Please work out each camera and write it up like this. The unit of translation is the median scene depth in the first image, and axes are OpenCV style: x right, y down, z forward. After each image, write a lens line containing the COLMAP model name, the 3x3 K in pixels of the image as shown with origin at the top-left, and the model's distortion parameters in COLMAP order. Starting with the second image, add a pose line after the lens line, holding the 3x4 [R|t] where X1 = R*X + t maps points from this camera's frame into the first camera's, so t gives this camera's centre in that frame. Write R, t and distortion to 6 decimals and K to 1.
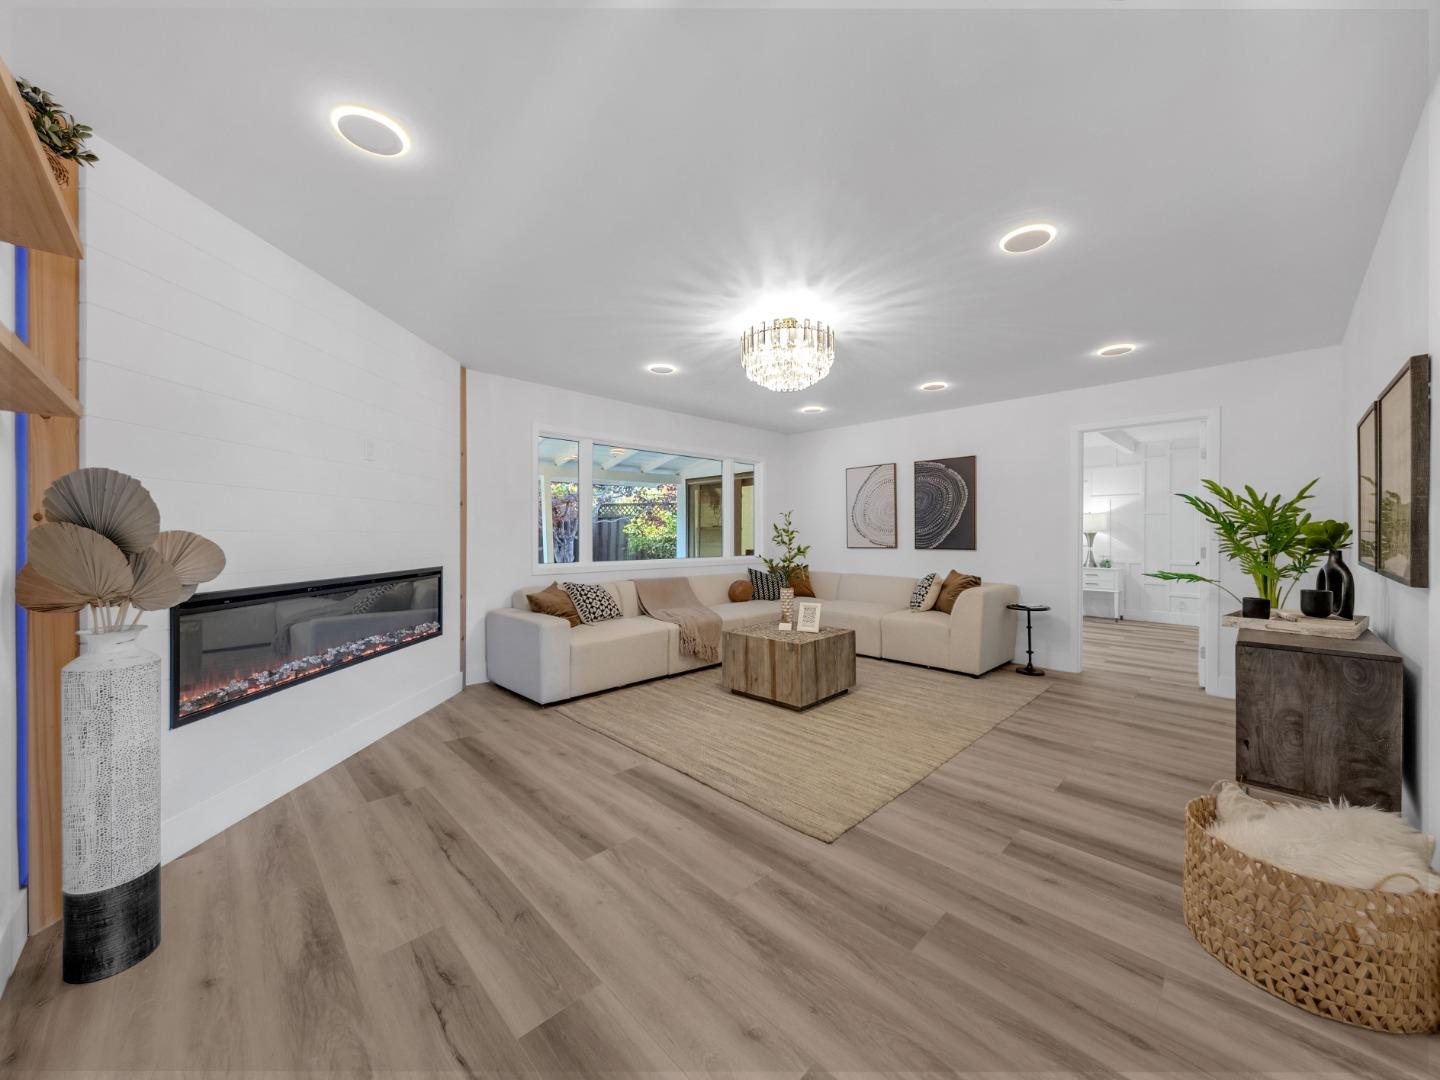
lens RADIAL K [[534.4, 0, 720.0], [0, 534.4, 540.0], [0, 0, 1]] dist [0.000078, 0.000042]
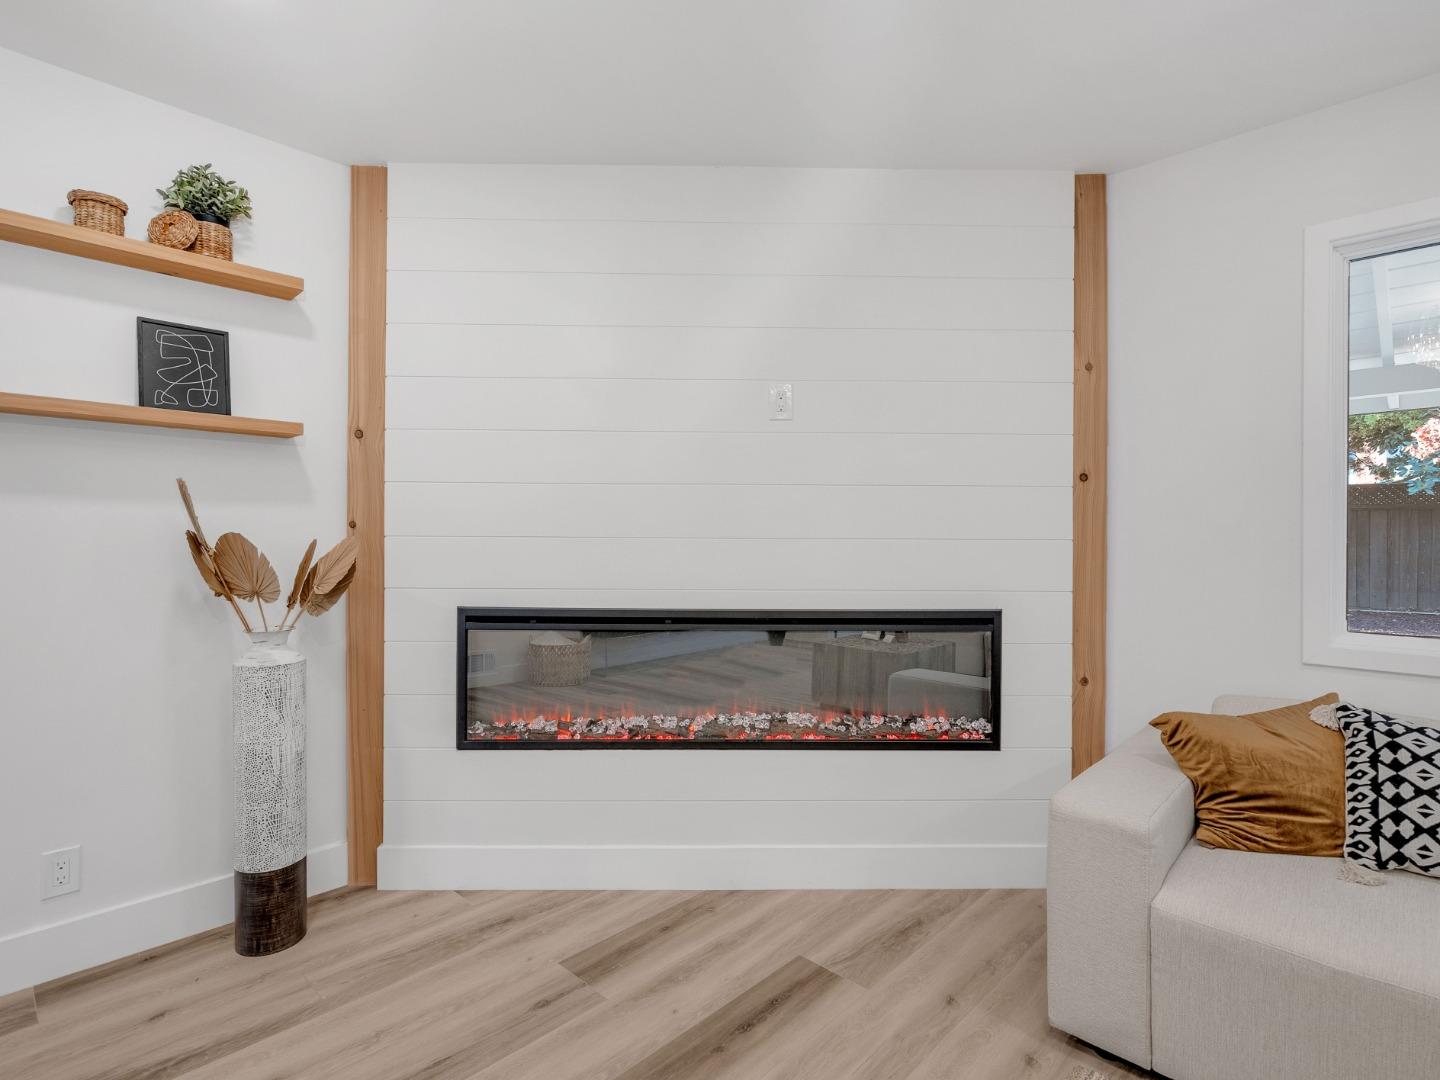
lens RADIAL K [[734.4, 0, 716.1], [0, 734.4, 537.0], [0, 0, 1]] dist [0.000077, 0.000703]
pose [[0.035144, 0.000006, -0.999382, 0.182810], [-0.016847, 0.999858, -0.000587, -0.015705], [0.999240, 0.016858, 0.035139, 0.943318]]
